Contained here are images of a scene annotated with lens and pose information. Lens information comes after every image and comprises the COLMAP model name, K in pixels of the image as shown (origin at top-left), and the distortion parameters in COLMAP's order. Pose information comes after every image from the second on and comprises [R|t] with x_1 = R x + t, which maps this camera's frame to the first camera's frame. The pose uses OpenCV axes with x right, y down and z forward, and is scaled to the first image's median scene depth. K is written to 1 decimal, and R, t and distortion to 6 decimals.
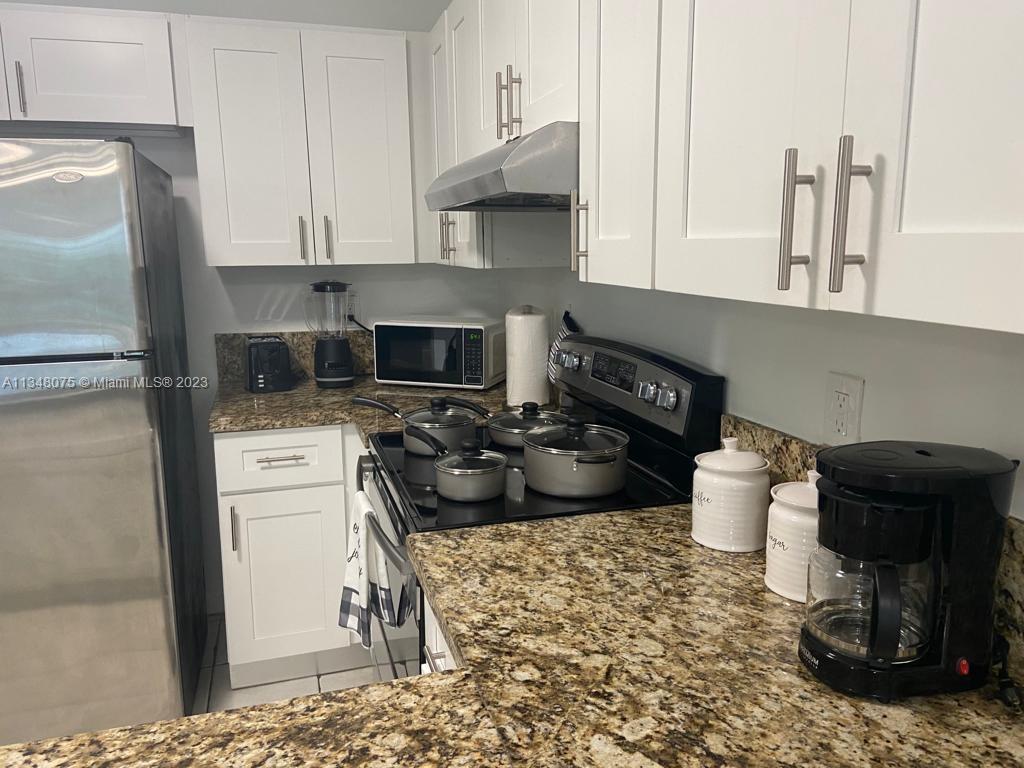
lens RADIAL K [[769.5, 0, 512.0], [0, 769.5, 384.0], [0, 0, 1]] dist [0.104402, -0.142845]
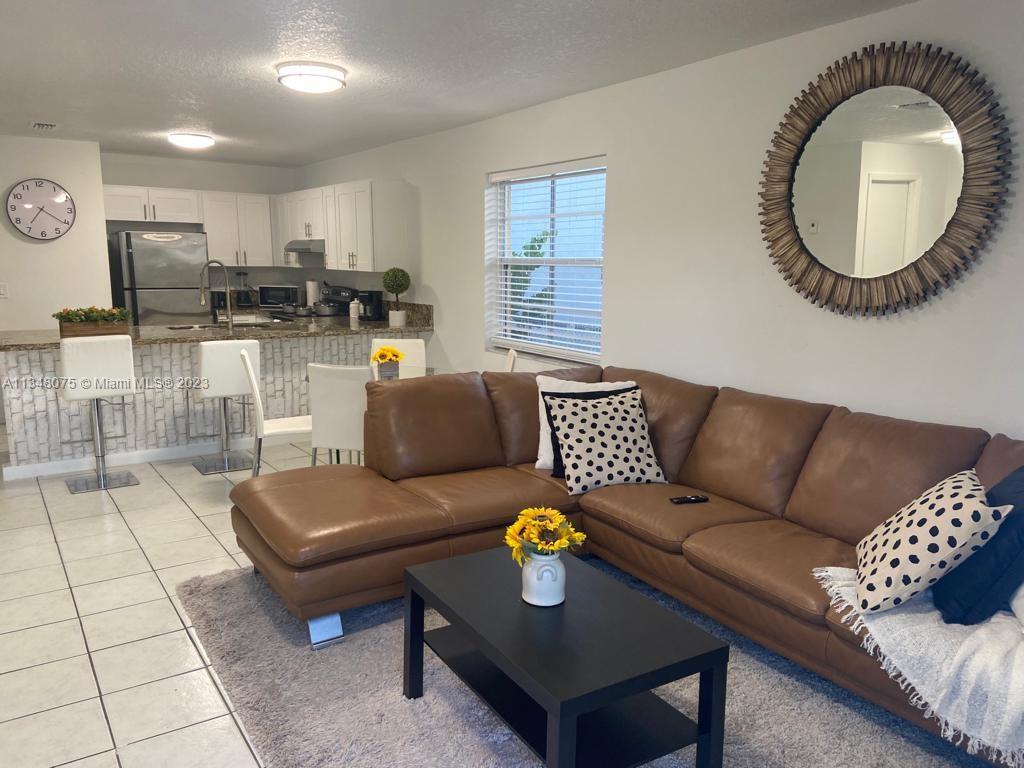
lens RADIAL K [[769.5, 0, 512.0], [0, 769.5, 384.0], [0, 0, 1]] dist [0.104402, -0.142845]
pose [[0.951737, -0.028963, 0.305545, -0.215419], [0.035385, 0.999254, -0.015498, 0.486623], [-0.304868, 0.025562, 0.952052, -2.754887]]
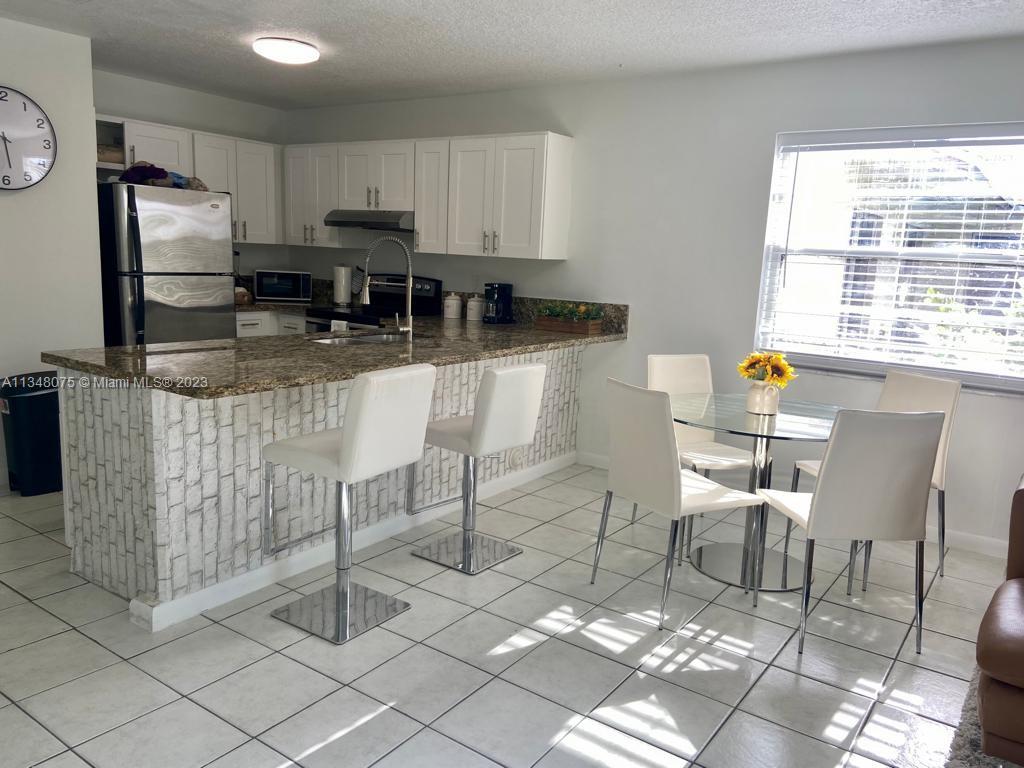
lens RADIAL K [[769.5, 0, 512.0], [0, 769.5, 384.0], [0, 0, 1]] dist [0.104402, -0.142845]
pose [[0.785046, -0.058375, 0.616681, -1.226010], [0.058514, 0.998086, 0.019989, 0.298777], [-0.616667, 0.020392, 0.786960, -1.460919]]
